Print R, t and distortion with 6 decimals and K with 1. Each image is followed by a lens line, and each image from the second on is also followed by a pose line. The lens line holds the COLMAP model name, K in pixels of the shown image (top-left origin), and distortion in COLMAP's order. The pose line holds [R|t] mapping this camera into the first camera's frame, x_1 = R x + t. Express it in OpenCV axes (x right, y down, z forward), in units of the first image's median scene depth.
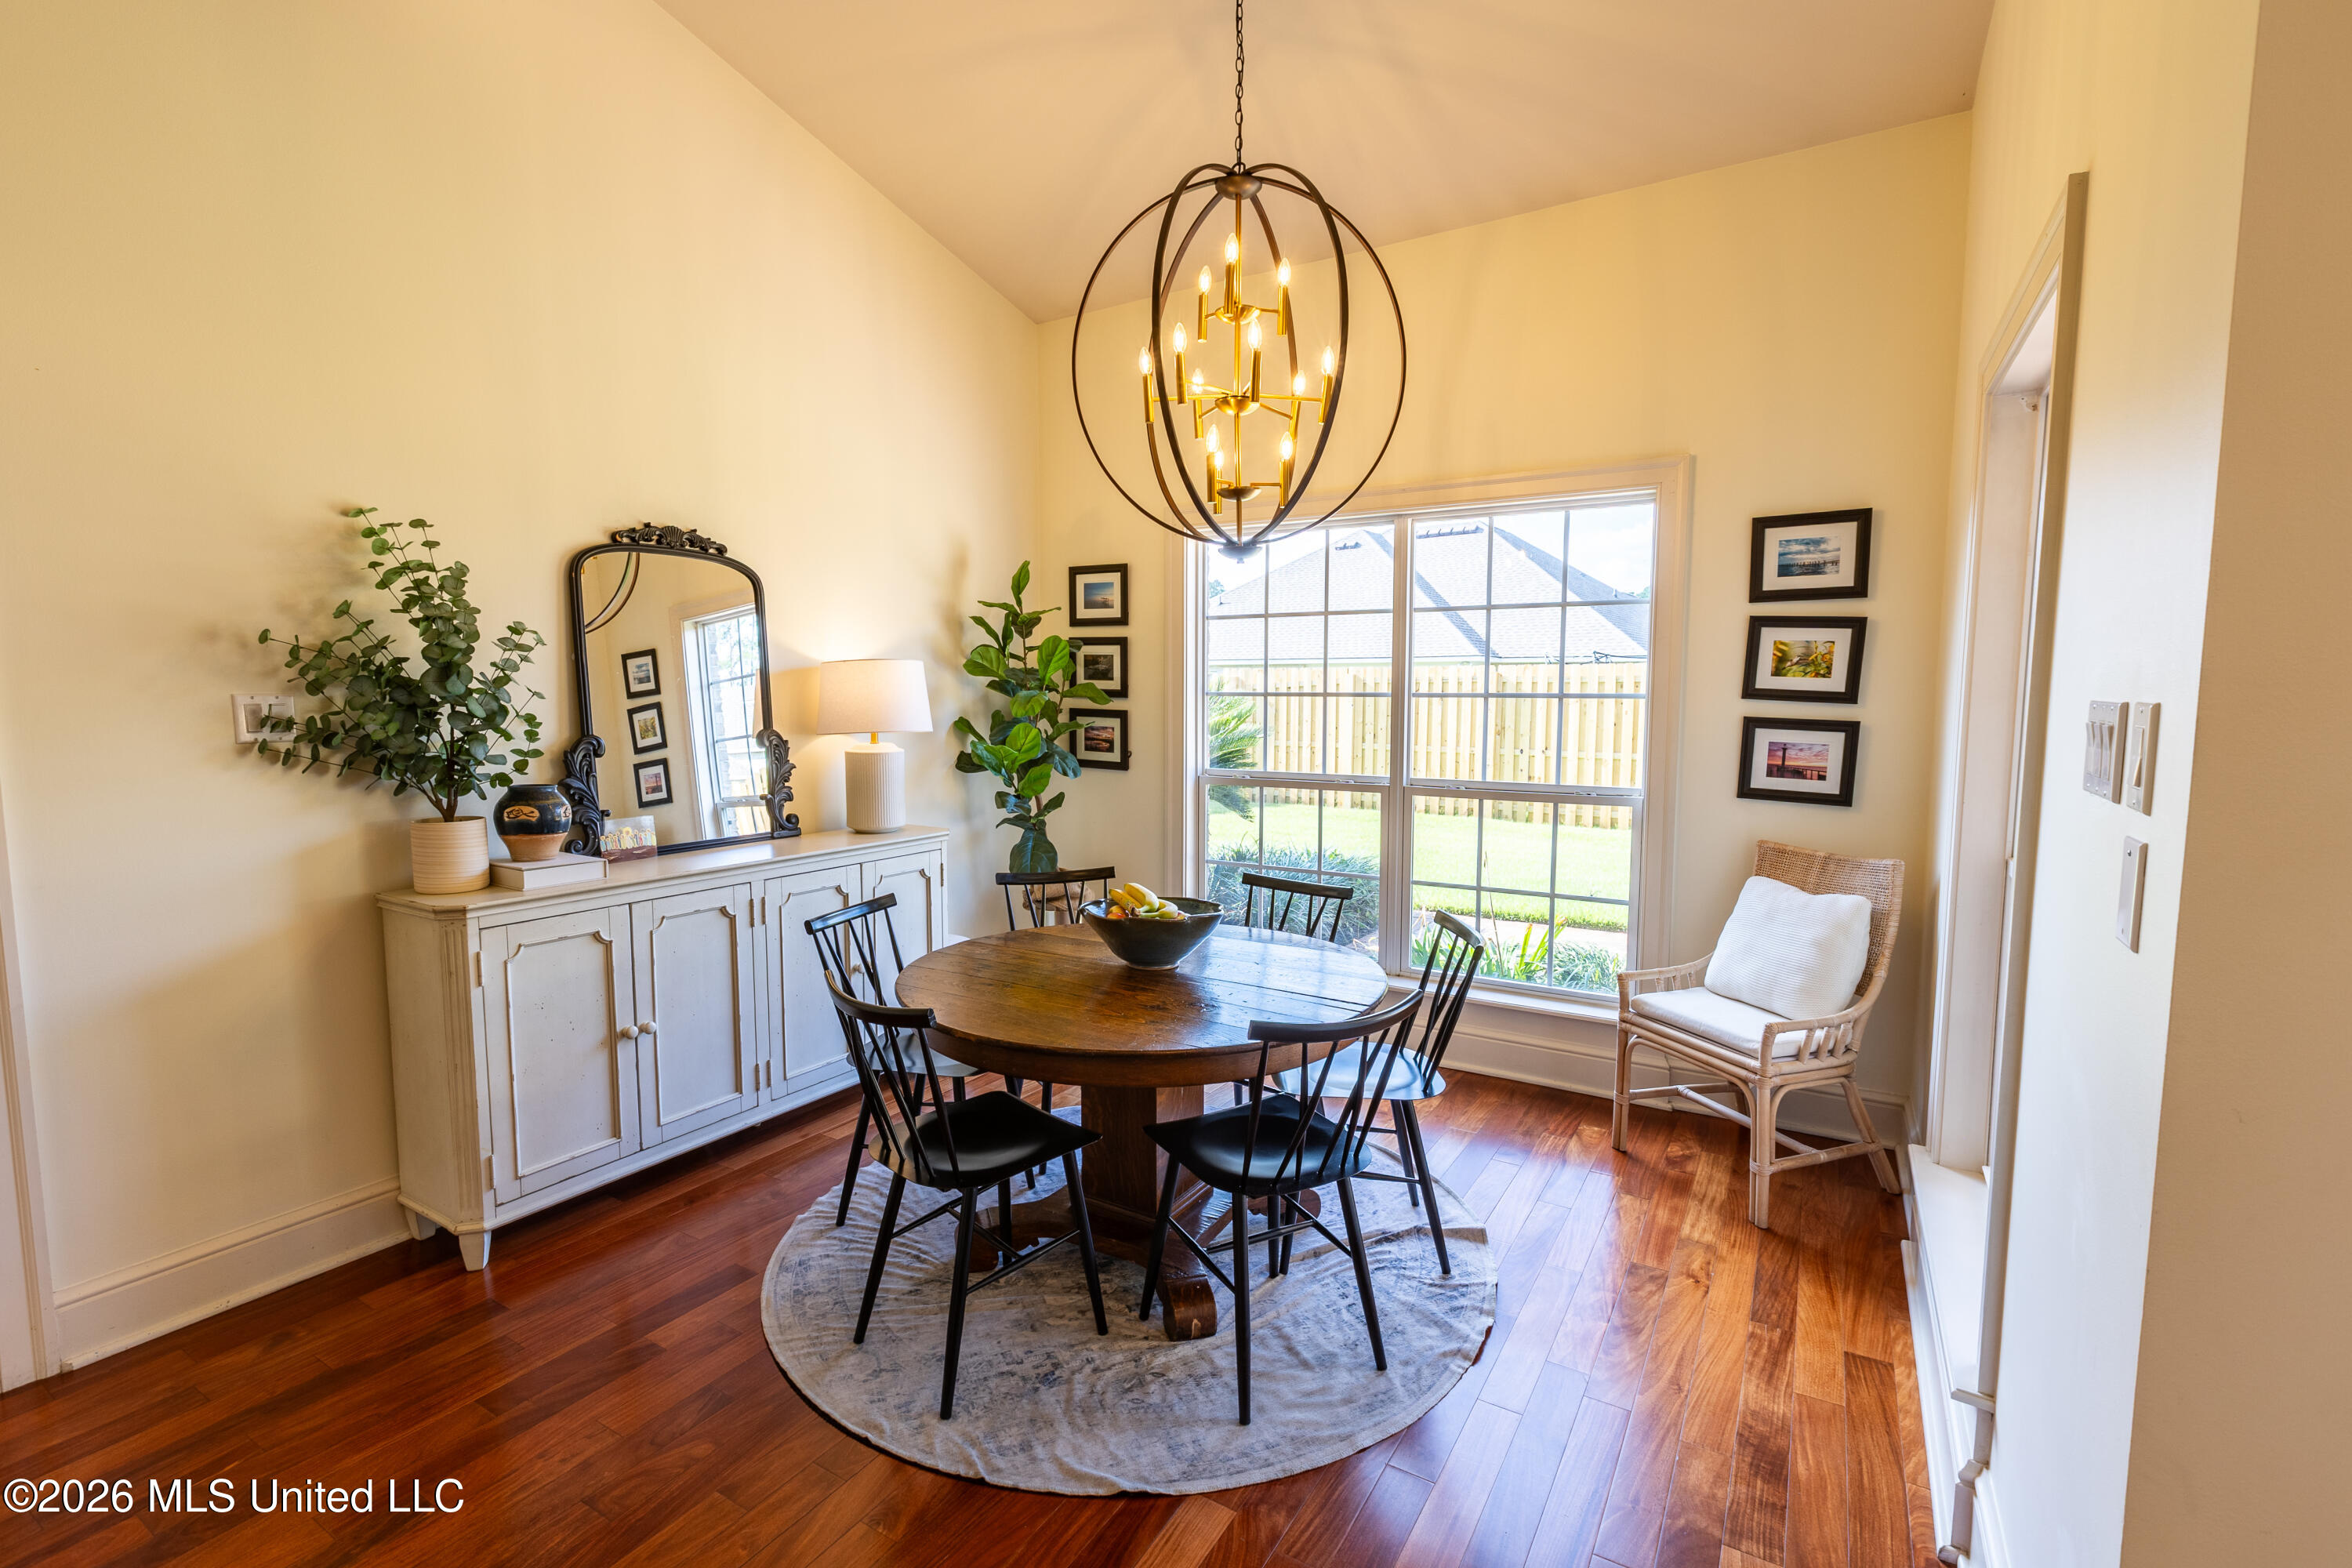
lens RADIAL K [[1059.3, 0, 1171.6], [0, 1059.3, 788.5], [0, 0, 1]] dist [0.001561, -0.000108]
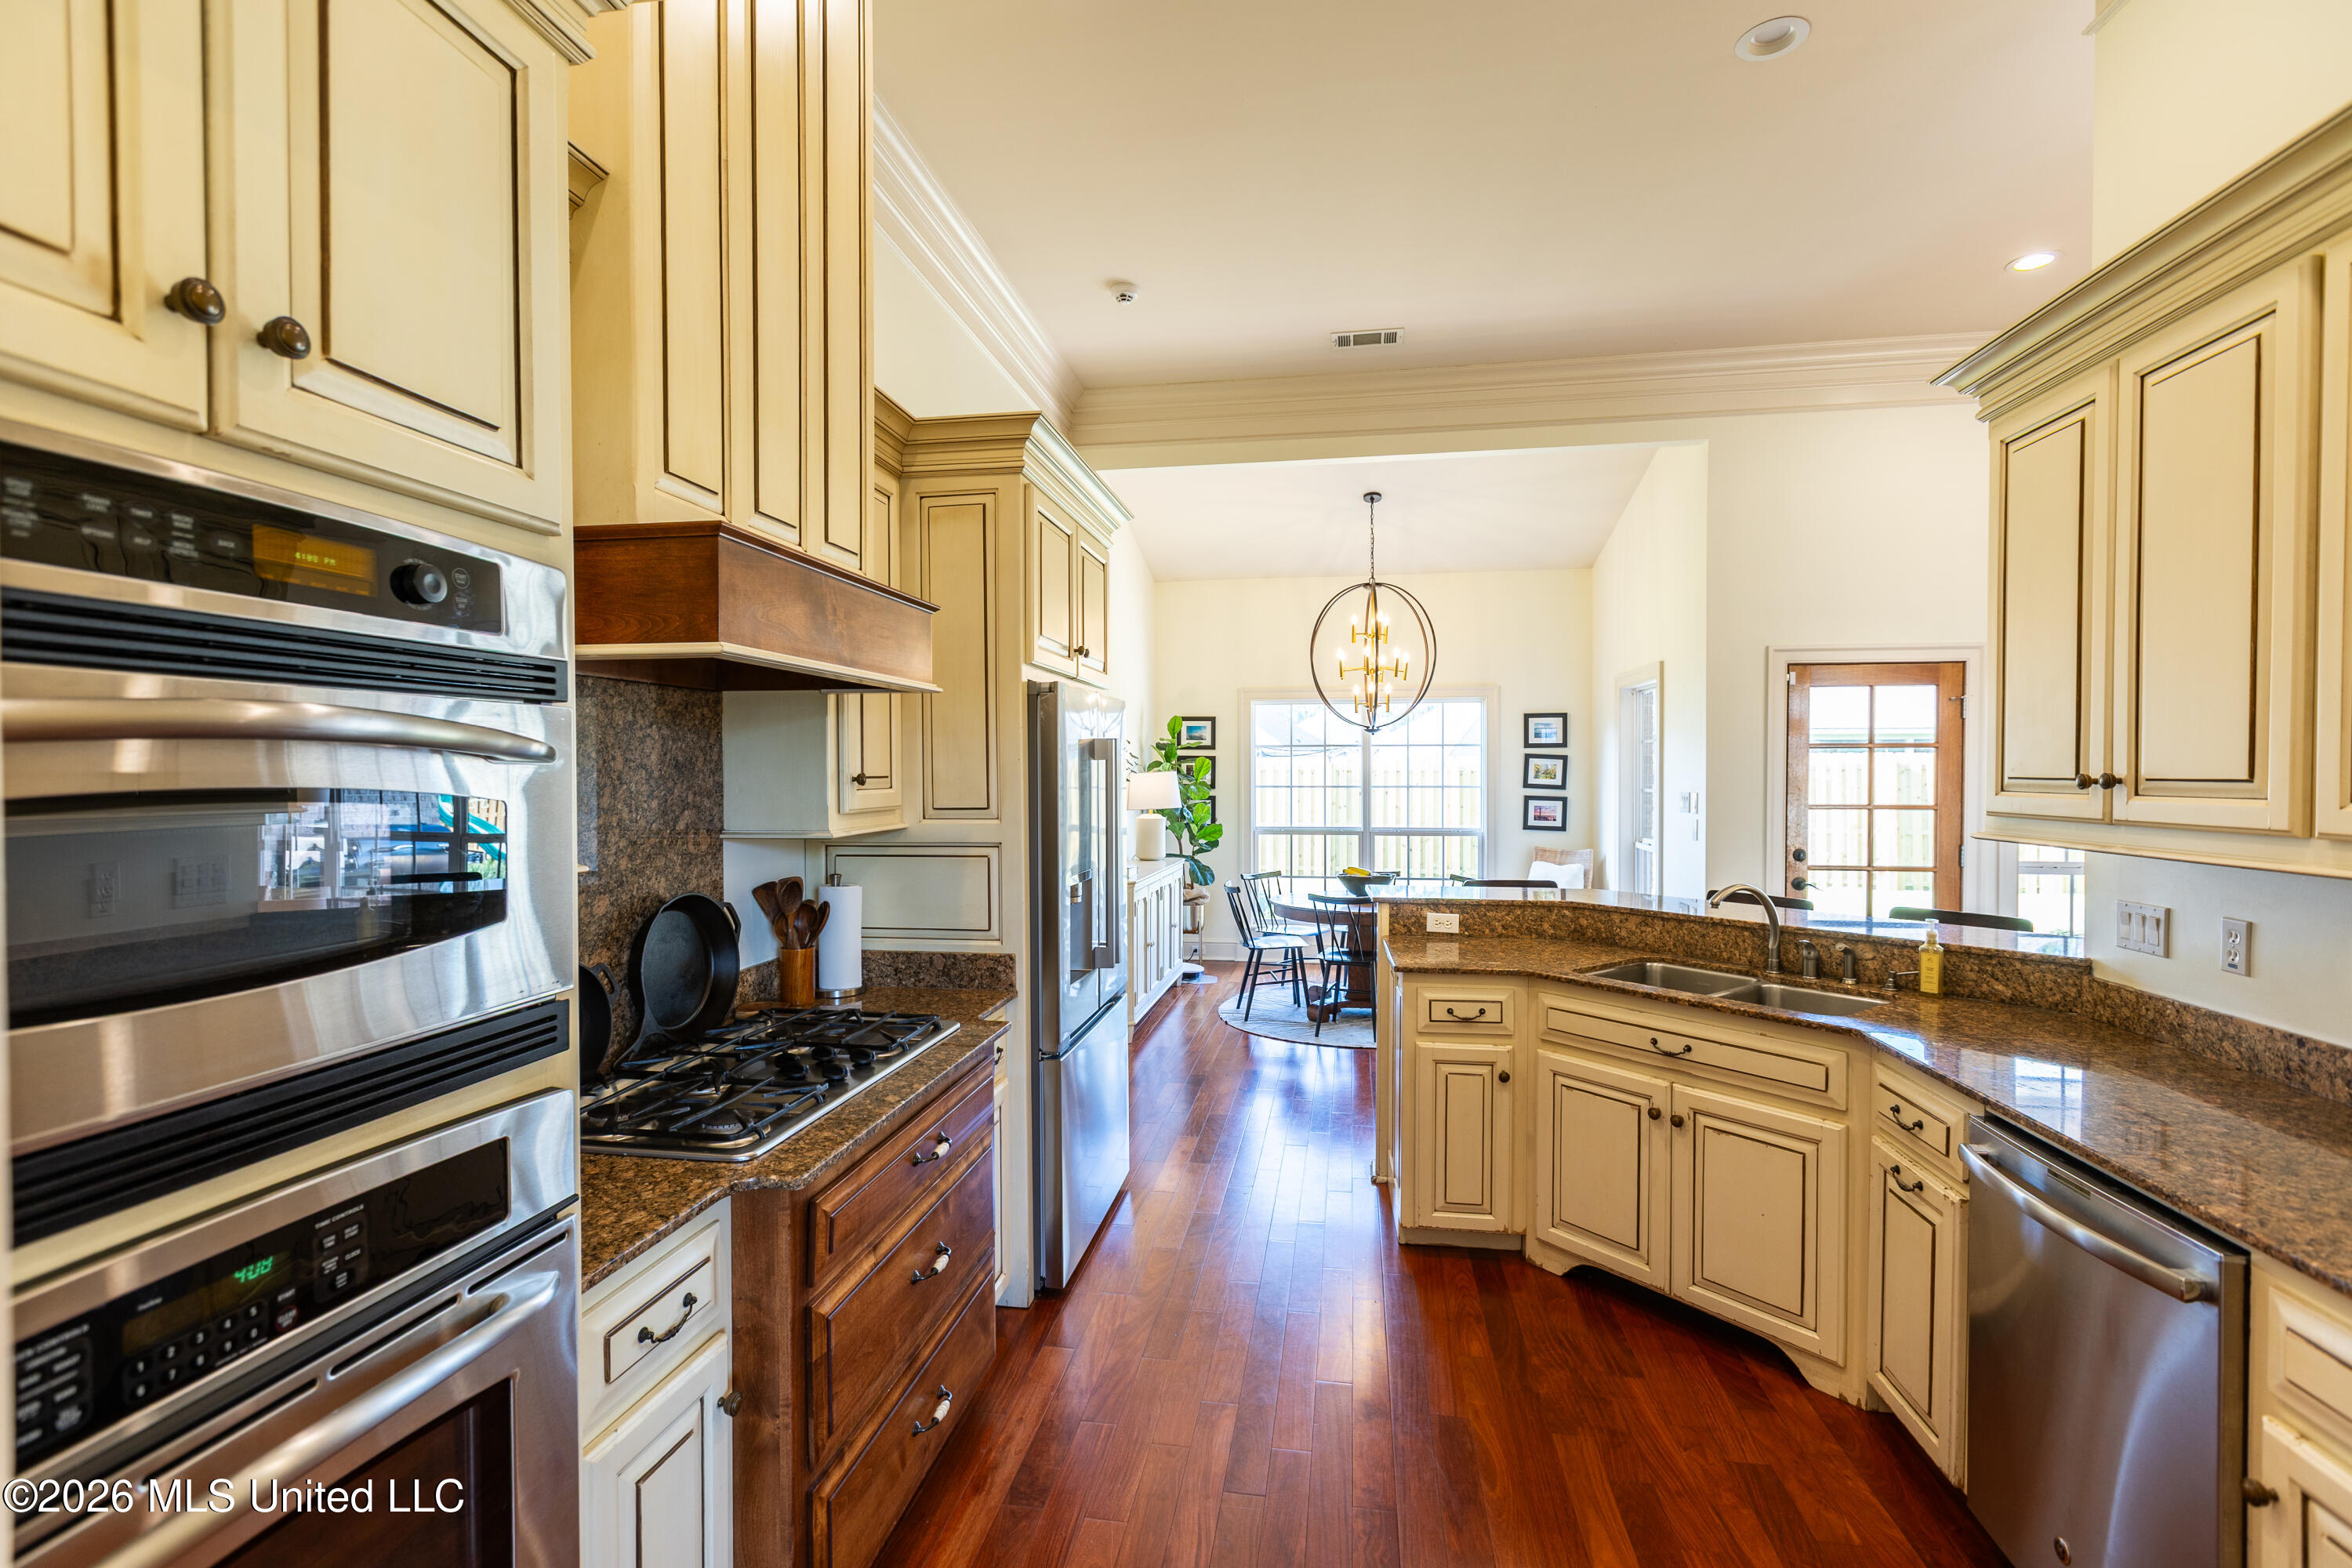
lens RADIAL K [[1059.3, 0, 1171.6], [0, 1059.3, 788.5], [0, 0, 1]] dist [0.001561, -0.000108]
pose [[0.927589, -0.009277, 0.373488, -1.136652], [0.037922, 0.996866, -0.069421, 0.054284], [-0.371674, 0.078557, 0.925034, -0.951520]]
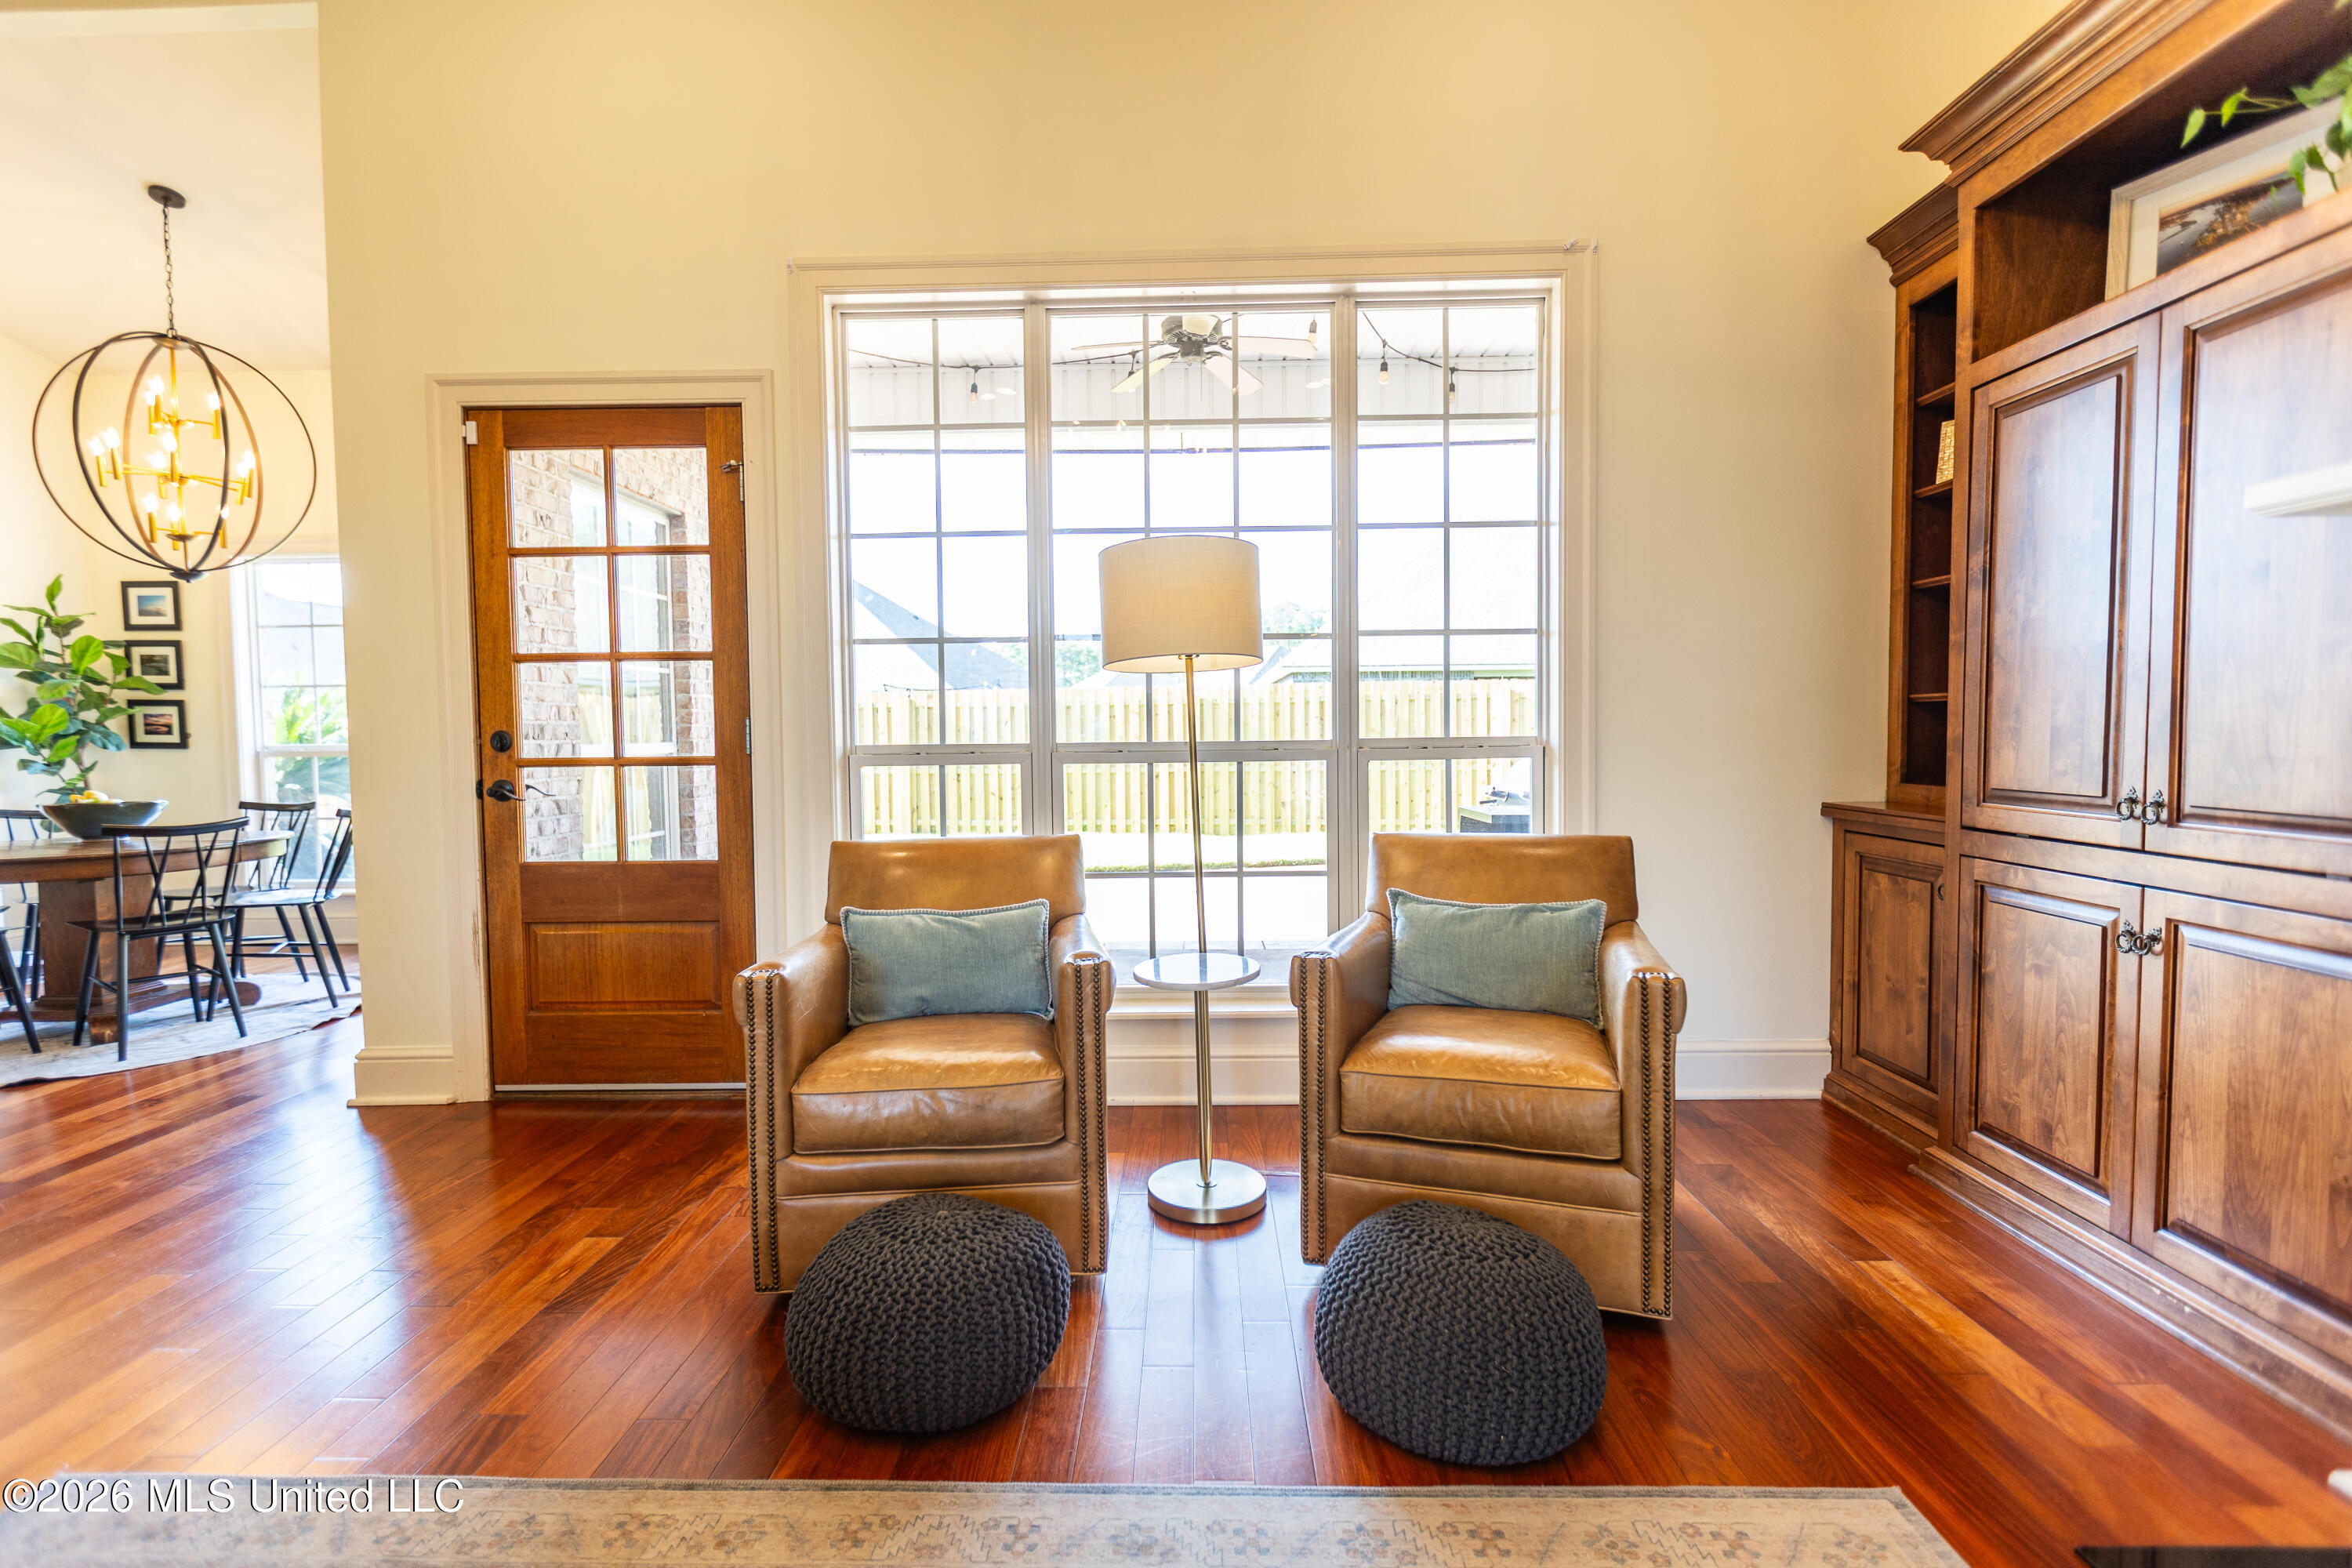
lens RADIAL K [[1108.7, 0, 1163.2], [0, 1108.7, 782.5], [0, 0, 1]] dist [-0.001320, -0.001331]
pose [[0.864692, -0.035850, 0.501021, 0.416278], [0.060630, 0.997606, -0.033257, 0.188556], [-0.498629, 0.059134, 0.864796, -0.942381]]
